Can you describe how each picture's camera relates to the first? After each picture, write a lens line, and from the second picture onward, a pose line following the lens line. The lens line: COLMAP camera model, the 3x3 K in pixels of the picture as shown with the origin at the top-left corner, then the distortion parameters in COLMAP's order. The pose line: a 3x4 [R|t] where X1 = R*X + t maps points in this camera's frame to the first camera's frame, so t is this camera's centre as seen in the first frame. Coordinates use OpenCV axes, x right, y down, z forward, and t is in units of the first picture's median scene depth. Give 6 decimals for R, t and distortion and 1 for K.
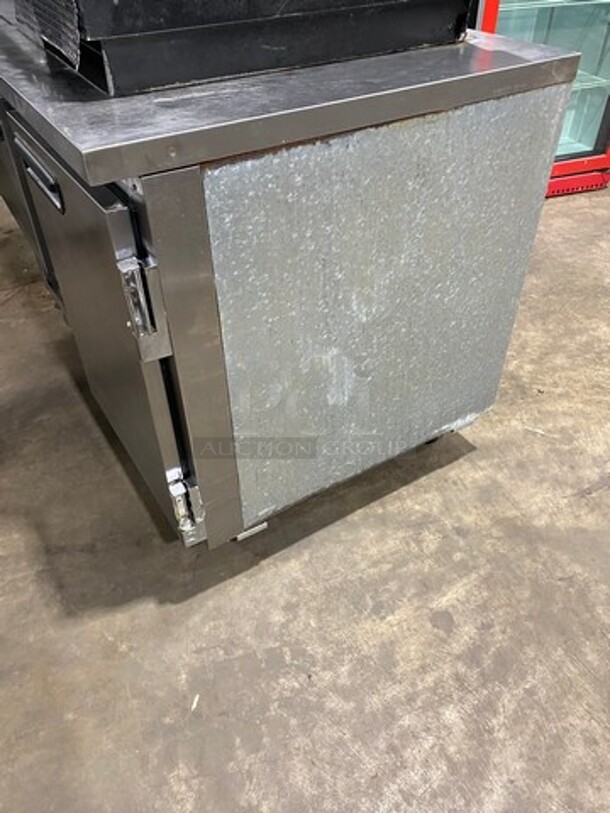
lens RADIAL K [[615.7, 0, 305.0], [0, 615.7, 406.5], [0, 0, 1]] dist [0.006284, -0.002860]
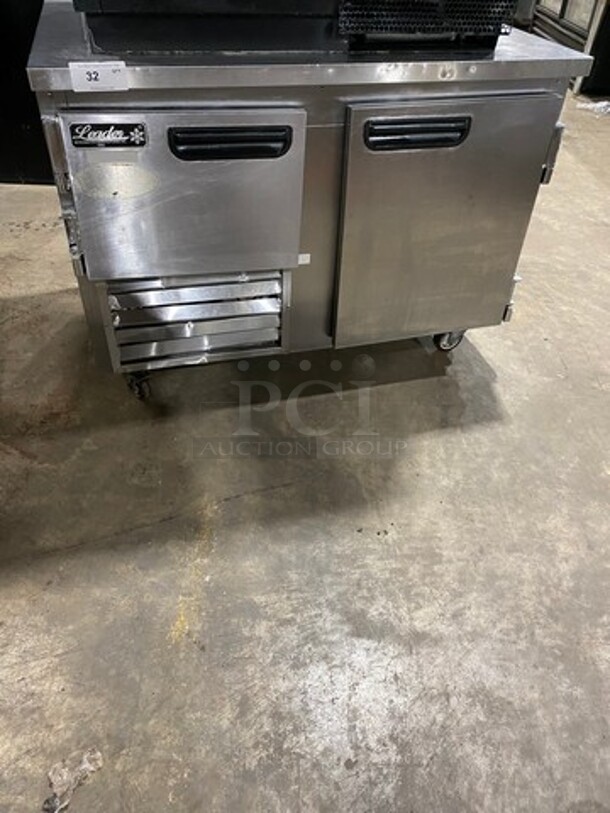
lens RADIAL K [[615.7, 0, 305.0], [0, 615.7, 406.5], [0, 0, 1]] dist [0.006284, -0.002860]
pose [[0.281630, -0.600192, 0.748635, -1.299990], [0.596181, 0.720792, 0.353591, -0.390617], [-0.751833, 0.346741, 0.560820, 0.421182]]
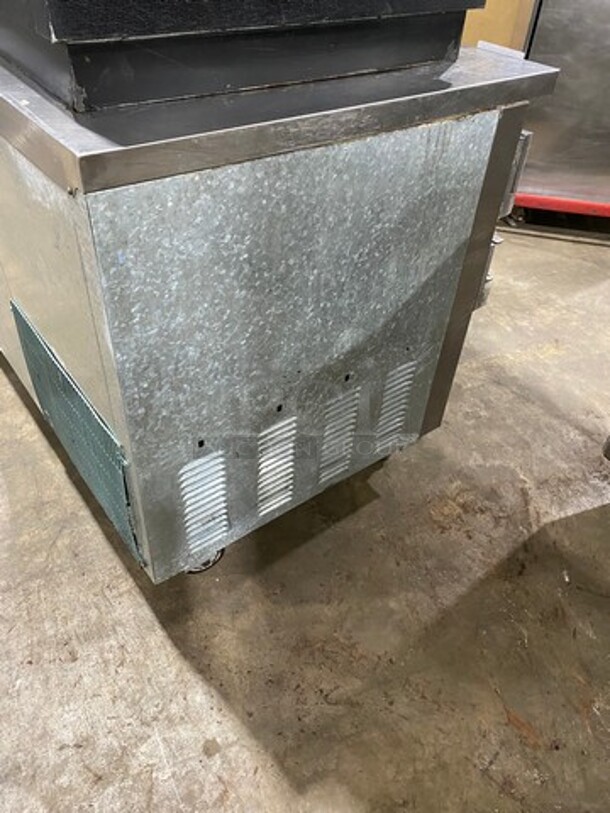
lens RADIAL K [[615.7, 0, 305.0], [0, 615.7, 406.5], [0, 0, 1]] dist [0.006284, -0.002860]
pose [[-0.993830, 0.026622, -0.107668, -0.237622], [-0.103467, 0.127085, 0.986481, -1.192691], [0.039945, 0.991535, -0.123546, 1.368977]]
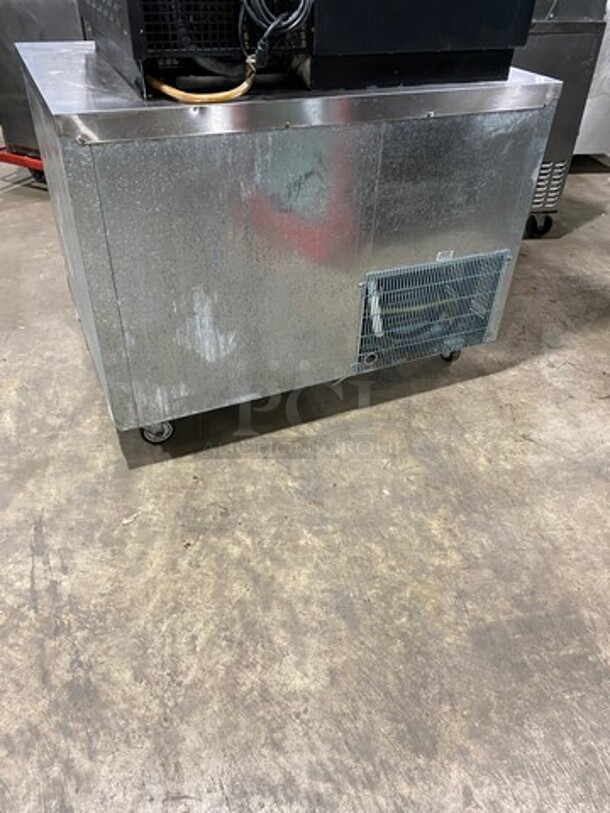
lens RADIAL K [[615.7, 0, 305.0], [0, 615.7, 406.5], [0, 0, 1]] dist [0.006284, -0.002860]
pose [[-0.129430, 0.614069, -0.778568, 1.032272], [-0.681666, 0.515117, 0.519602, -0.768311], [0.720124, 0.597975, 0.351919, 0.806563]]
